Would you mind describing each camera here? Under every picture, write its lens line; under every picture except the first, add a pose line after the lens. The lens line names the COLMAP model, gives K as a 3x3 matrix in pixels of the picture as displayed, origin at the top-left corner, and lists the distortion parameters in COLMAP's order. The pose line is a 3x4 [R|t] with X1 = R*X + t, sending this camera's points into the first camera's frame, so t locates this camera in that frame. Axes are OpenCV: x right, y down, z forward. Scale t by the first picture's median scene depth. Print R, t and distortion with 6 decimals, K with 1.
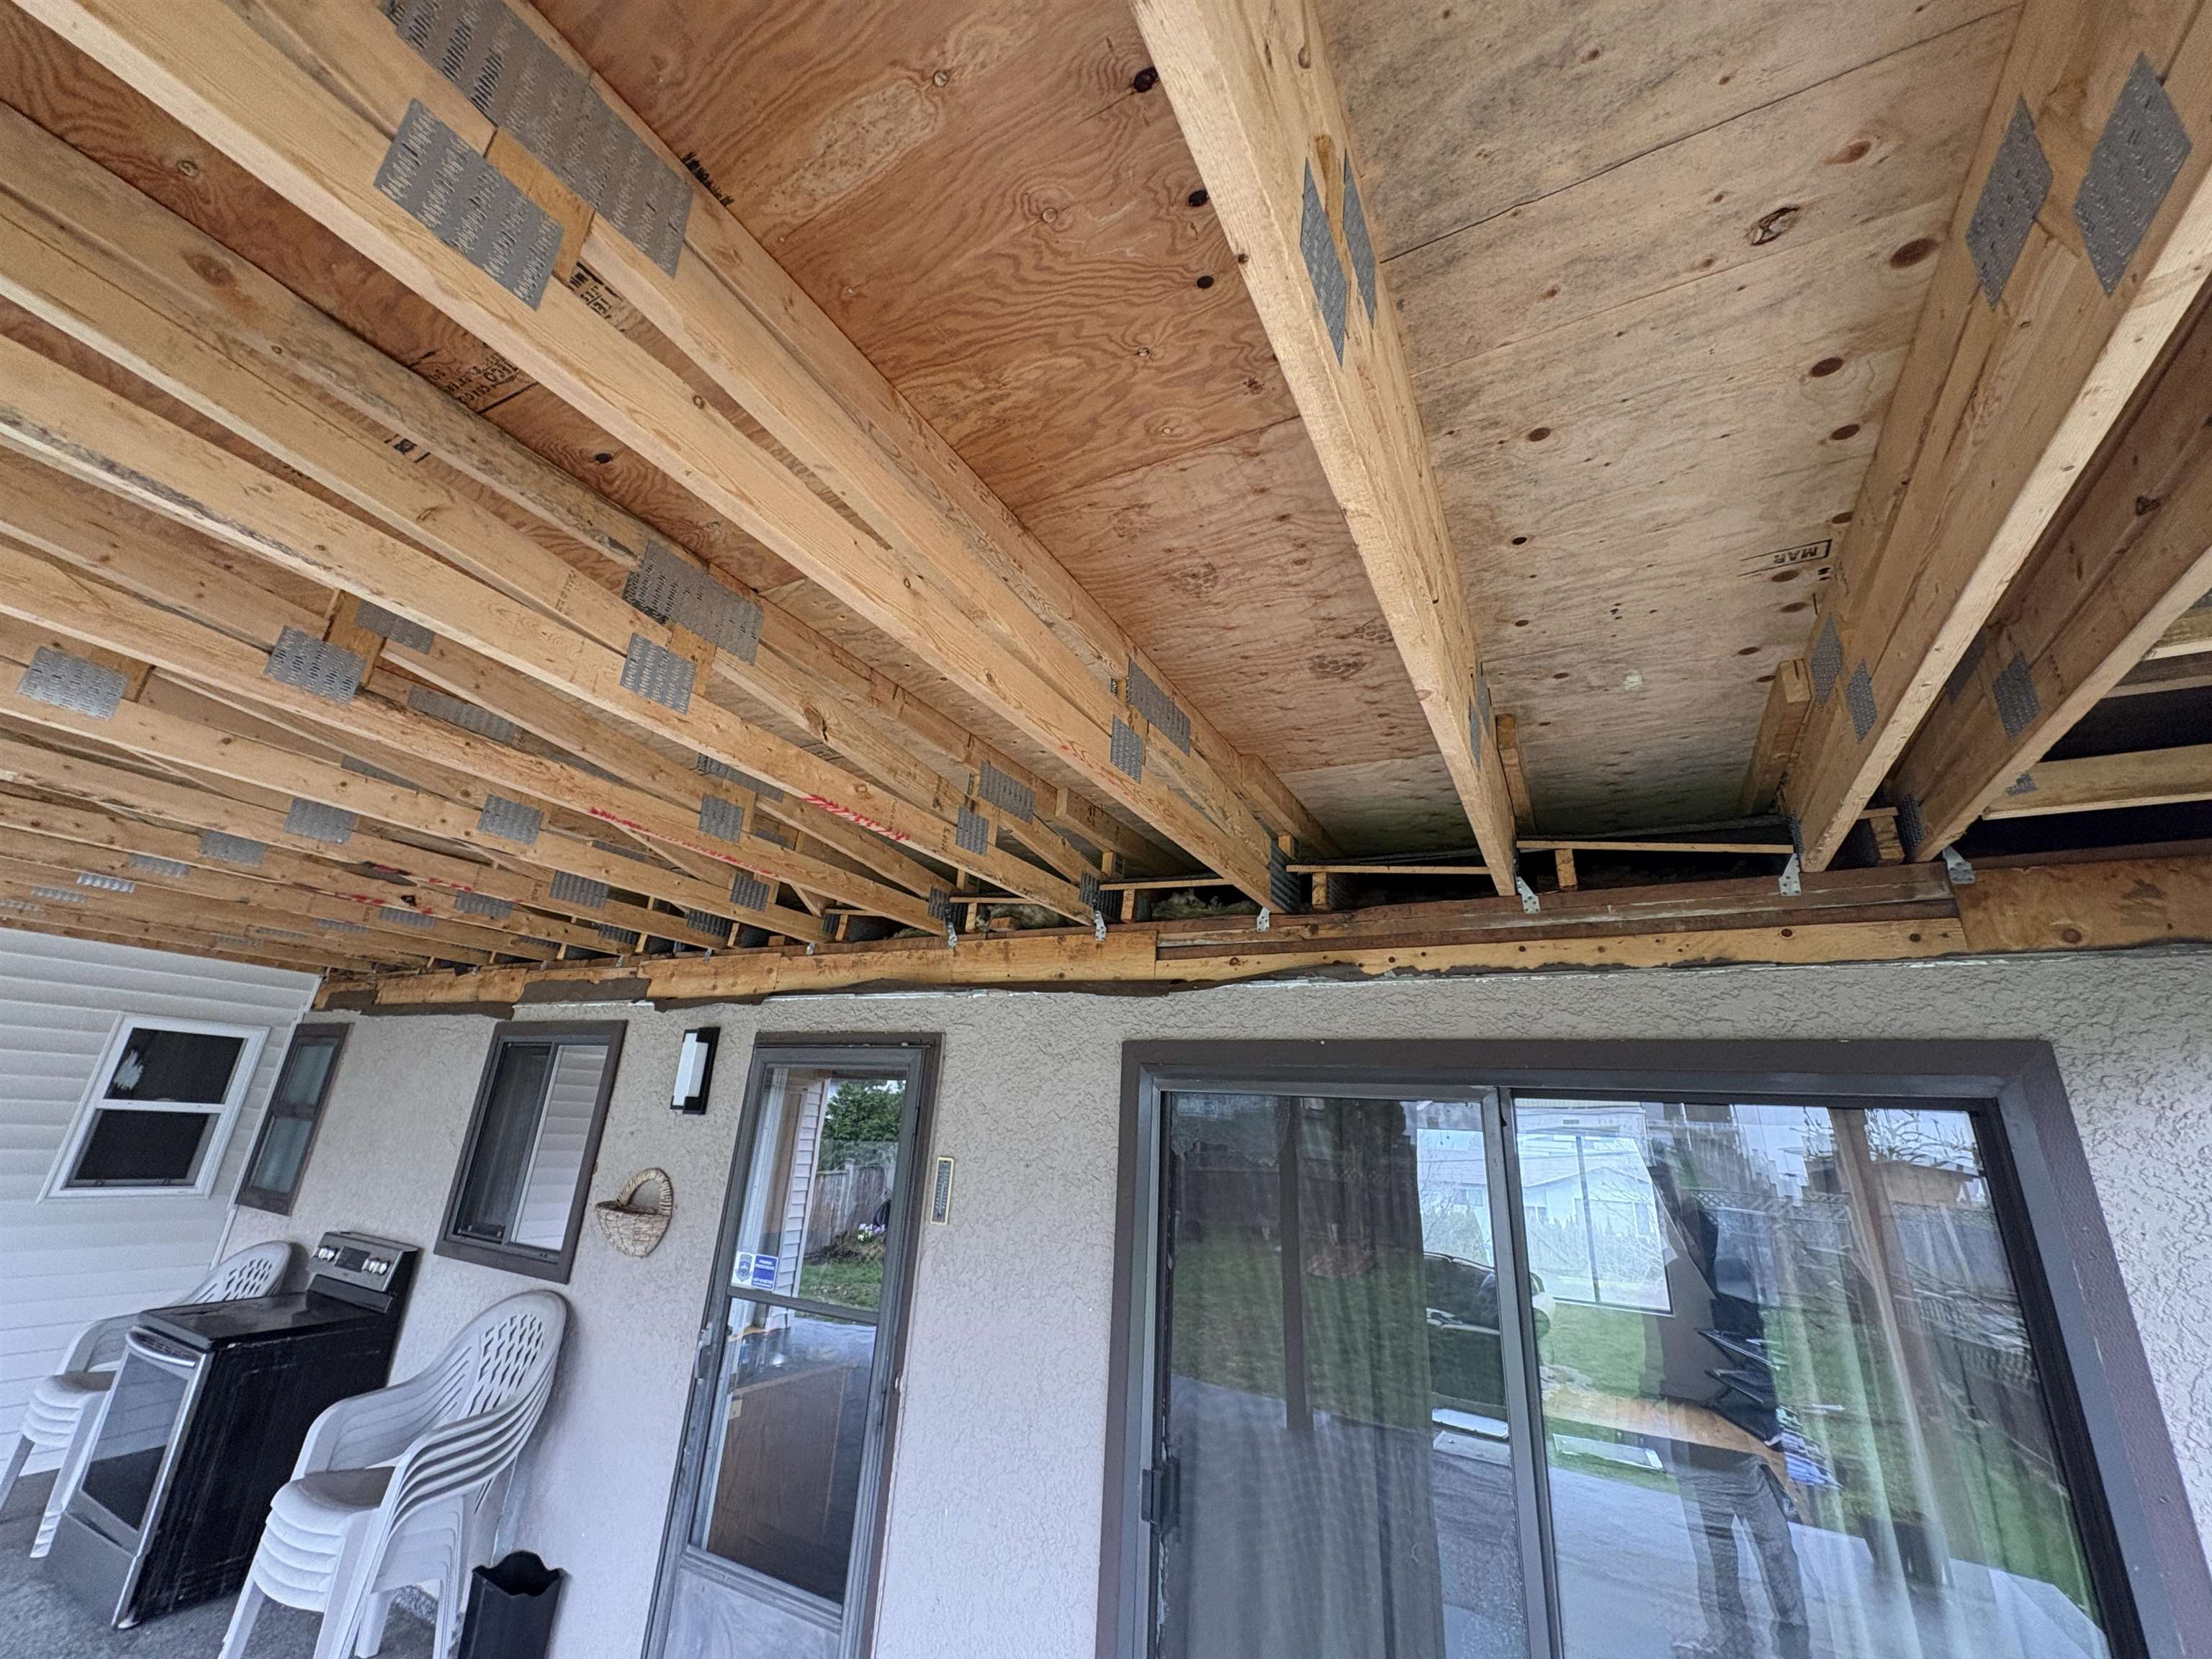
lens RADIAL K [[876.4, 0, 1107.7], [0, 876.4, 829.3], [0, 0, 1]] dist [0.001441, 0.000188]
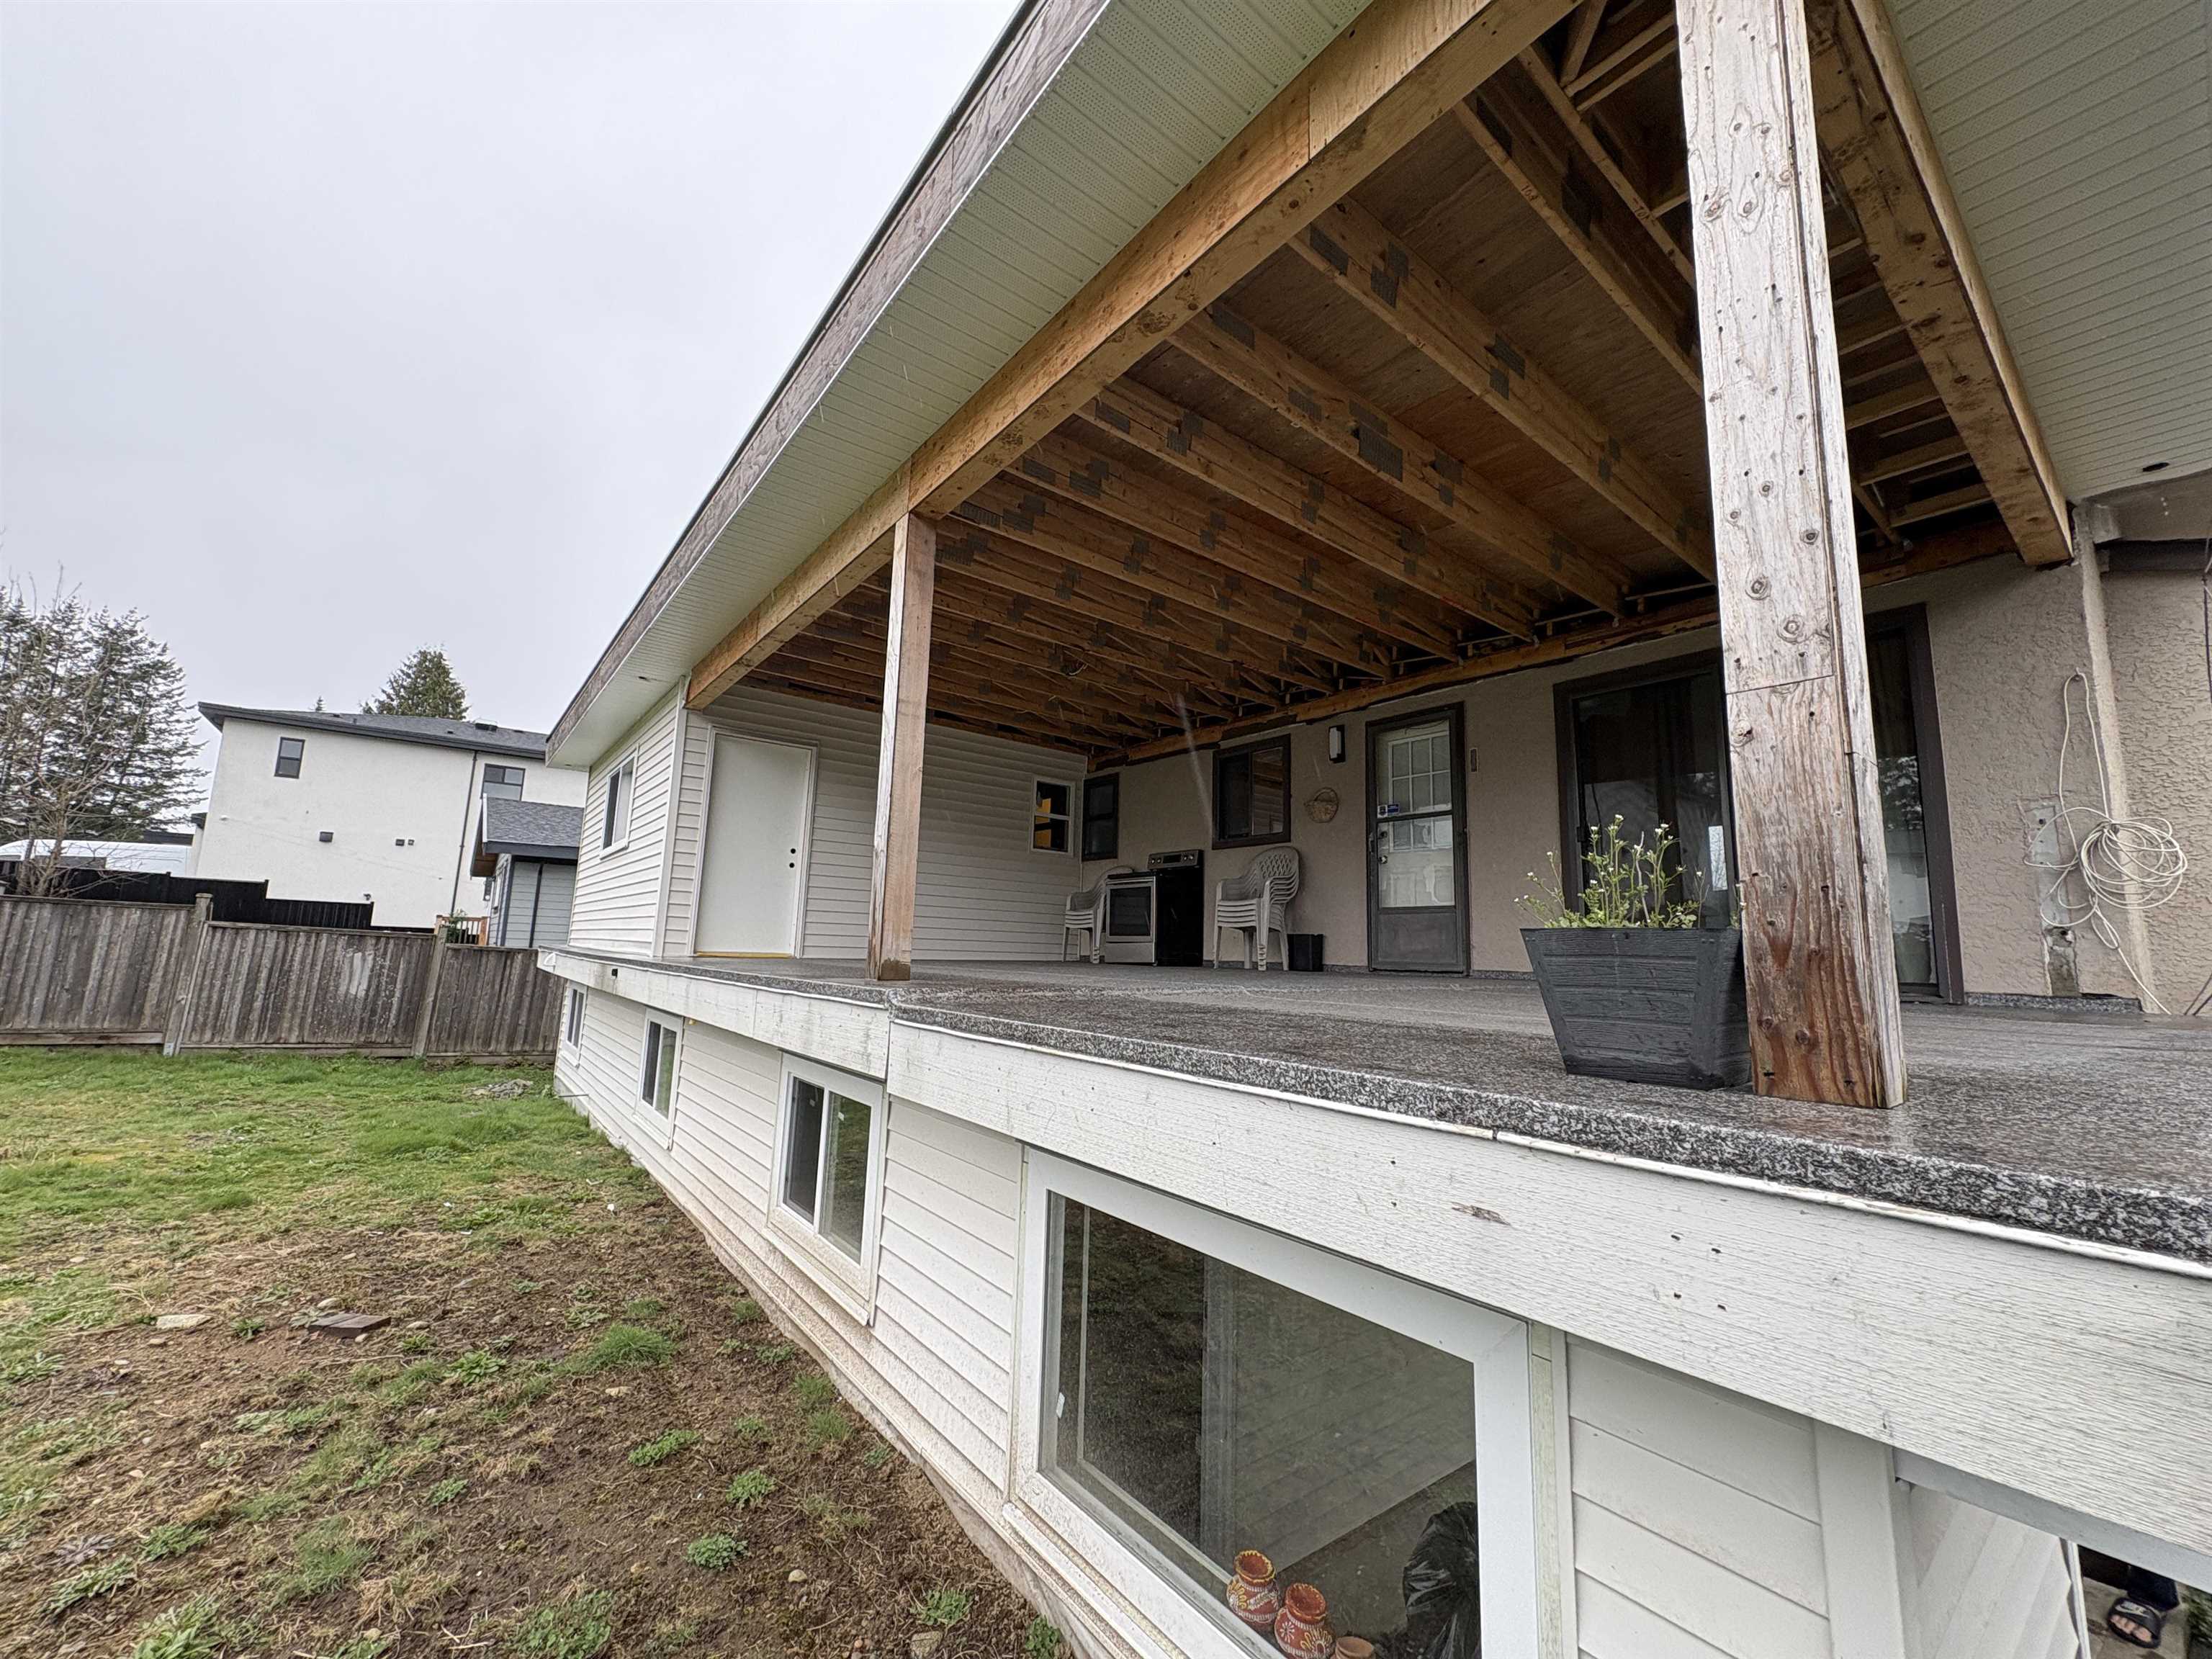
lens RADIAL K [[876.4, 0, 1110.8], [0, 876.4, 825.4], [0, 0, 1]] dist [0.001441, 0.000188]
pose [[0.919408, -0.082738, -0.384503, -0.177550], [0.147167, 0.978975, 0.141241, 0.087015], [0.364733, -0.186444, 0.912254, -1.482942]]
